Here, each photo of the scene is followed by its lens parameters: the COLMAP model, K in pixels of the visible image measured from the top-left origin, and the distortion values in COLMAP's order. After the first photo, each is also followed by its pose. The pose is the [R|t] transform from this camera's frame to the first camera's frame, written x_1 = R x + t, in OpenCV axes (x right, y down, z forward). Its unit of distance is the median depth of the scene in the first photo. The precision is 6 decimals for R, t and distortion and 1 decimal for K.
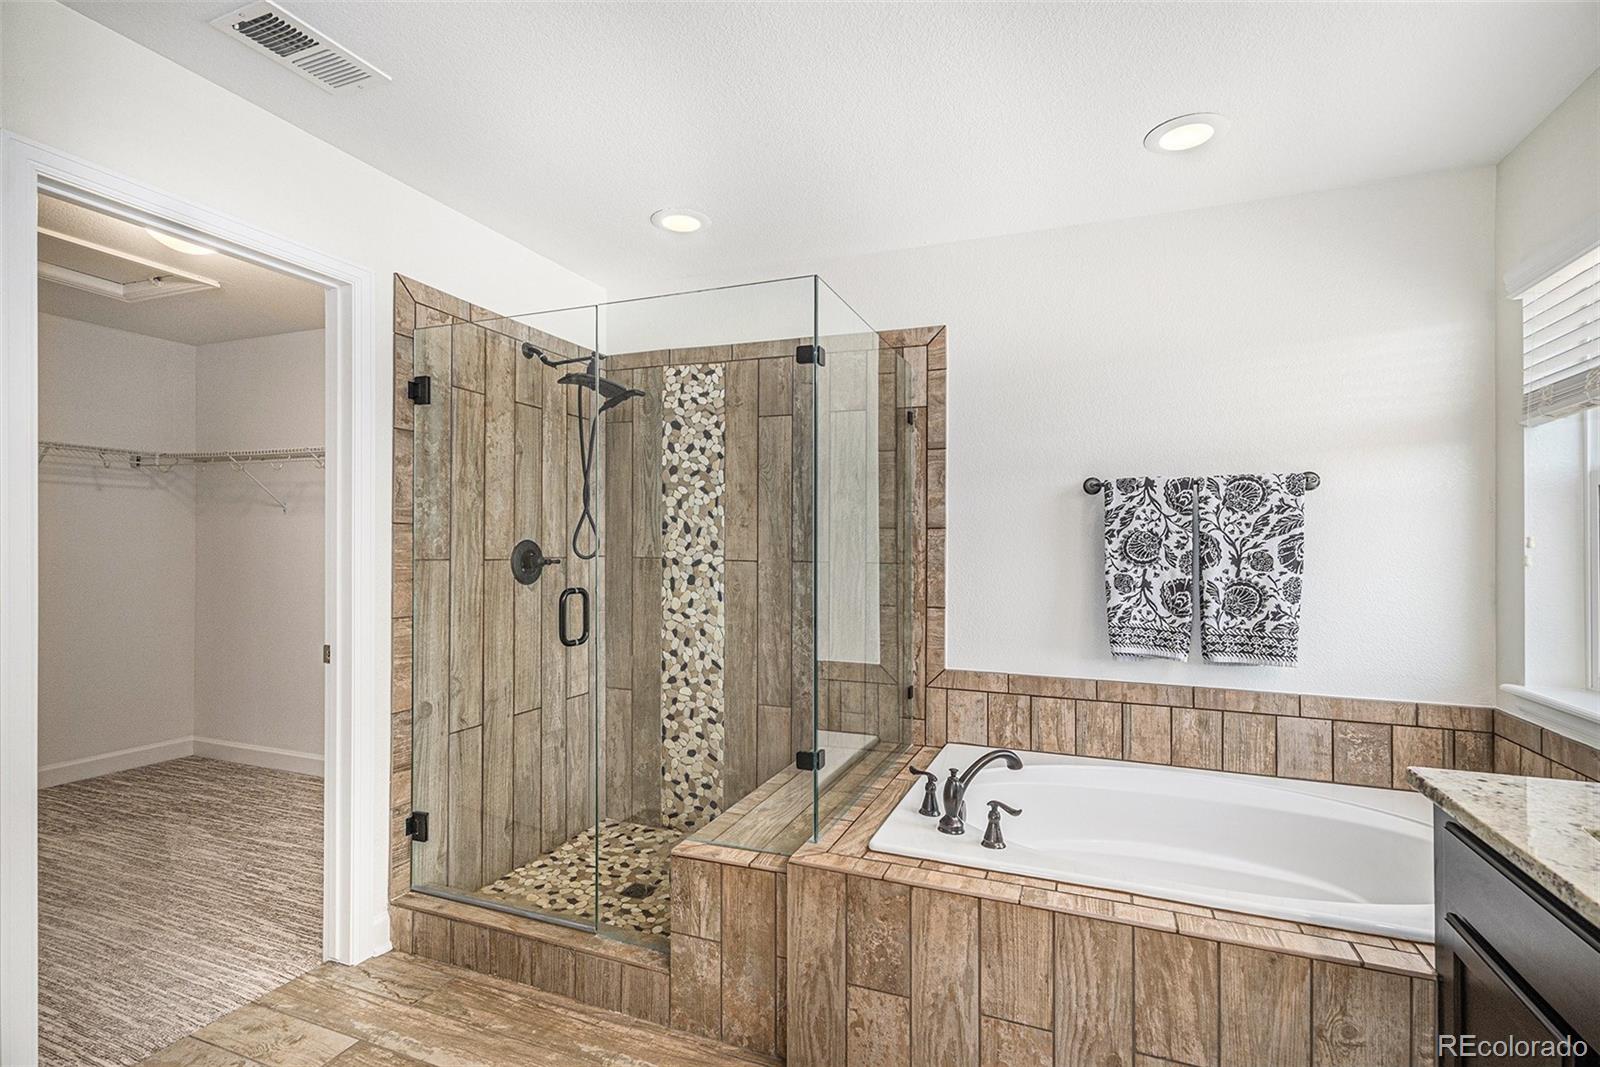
lens RADIAL K [[730.1, 0, 792.8], [0, 730.1, 540.8], [0, 0, 1]] dist [-0.017214, 0.000703]
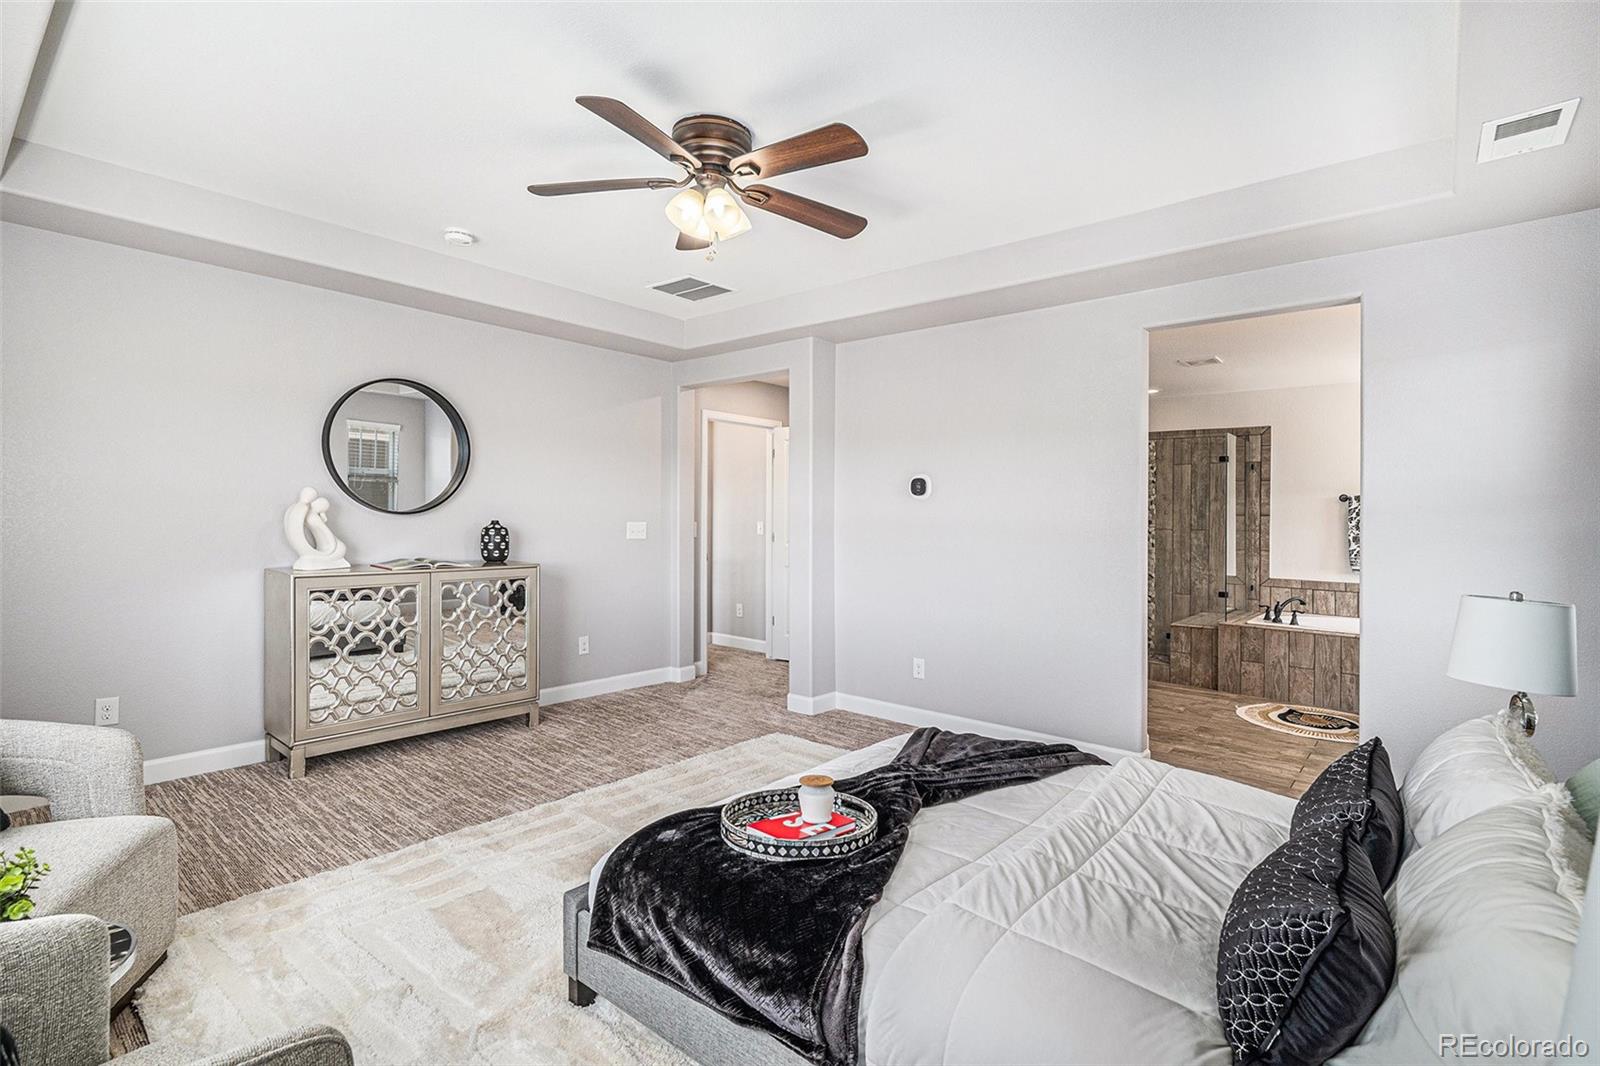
lens RADIAL K [[738.6, 0, 798.6], [0, 738.6, 513.9], [0, 0, 1]] dist [-0.019512, 0.000077]
pose [[0.946561, 0.004616, -0.322493, -0.528179], [-0.005305, 0.999985, -0.001257, -0.014336], [0.322482, 0.002901, 0.946571, -1.937487]]
